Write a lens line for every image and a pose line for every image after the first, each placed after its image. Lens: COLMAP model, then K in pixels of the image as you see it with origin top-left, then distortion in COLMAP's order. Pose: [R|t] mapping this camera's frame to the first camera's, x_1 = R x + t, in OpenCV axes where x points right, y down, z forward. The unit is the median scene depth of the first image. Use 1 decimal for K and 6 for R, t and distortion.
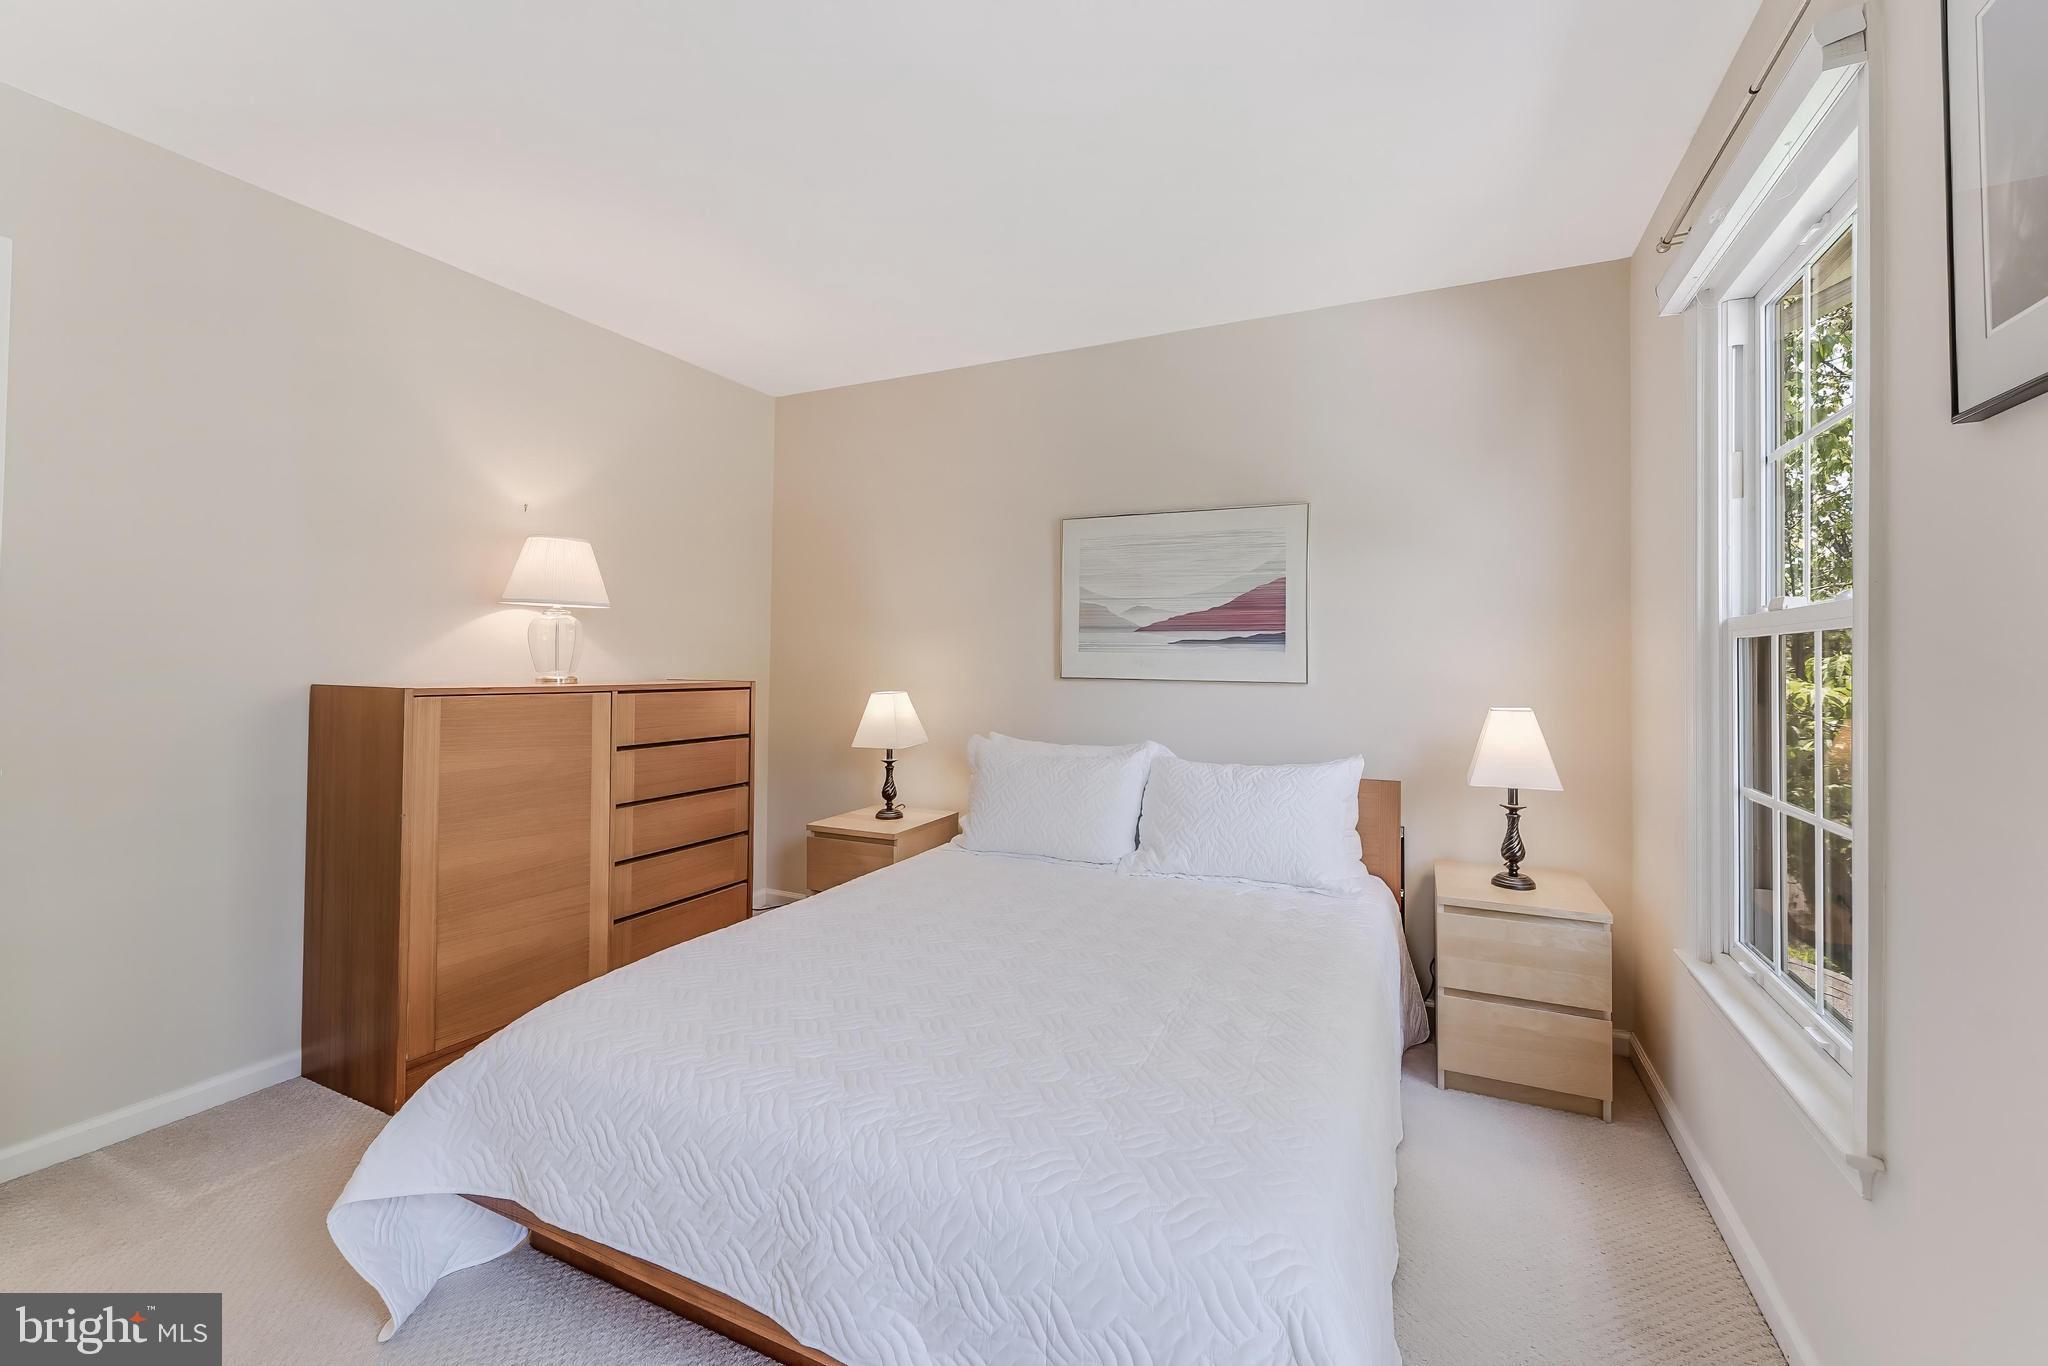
lens RADIAL K [[832.2, 0, 1006.0], [0, 832.2, 654.6], [0, 0, 1]] dist [0.002360, 0.000066]
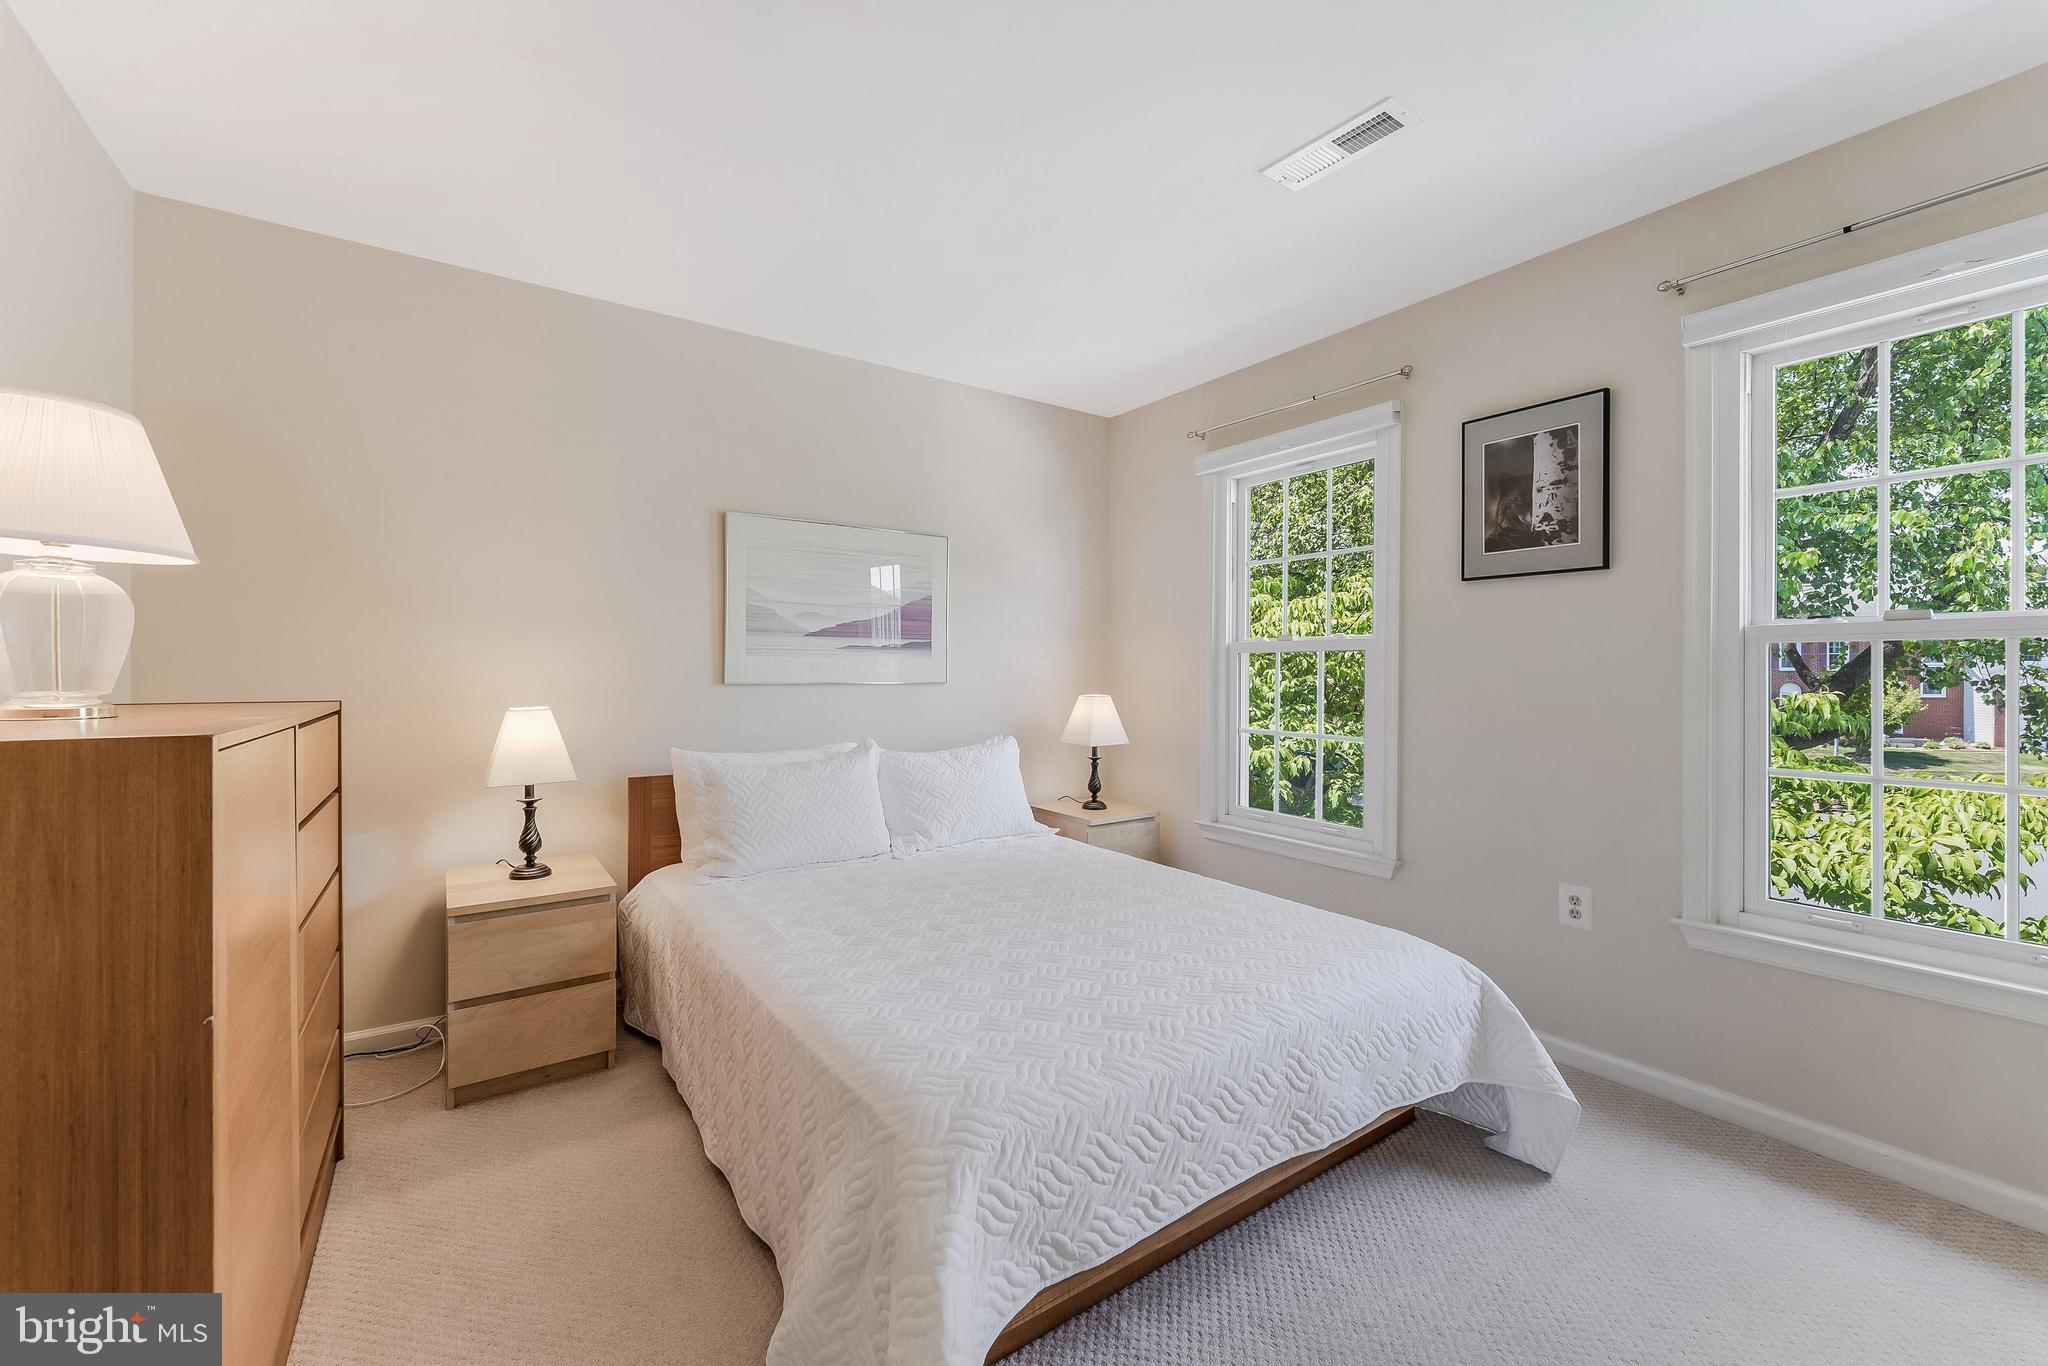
lens RADIAL K [[832.2, 0, 1014.2], [0, 832.2, 679.4], [0, 0, 1]] dist [0.002360, 0.000066]
pose [[0.492350, -0.021194, 0.870139, -0.666539], [-0.008520, 0.999538, 0.029167, -0.007325], [-0.870356, -0.021774, 0.491942, 0.296186]]
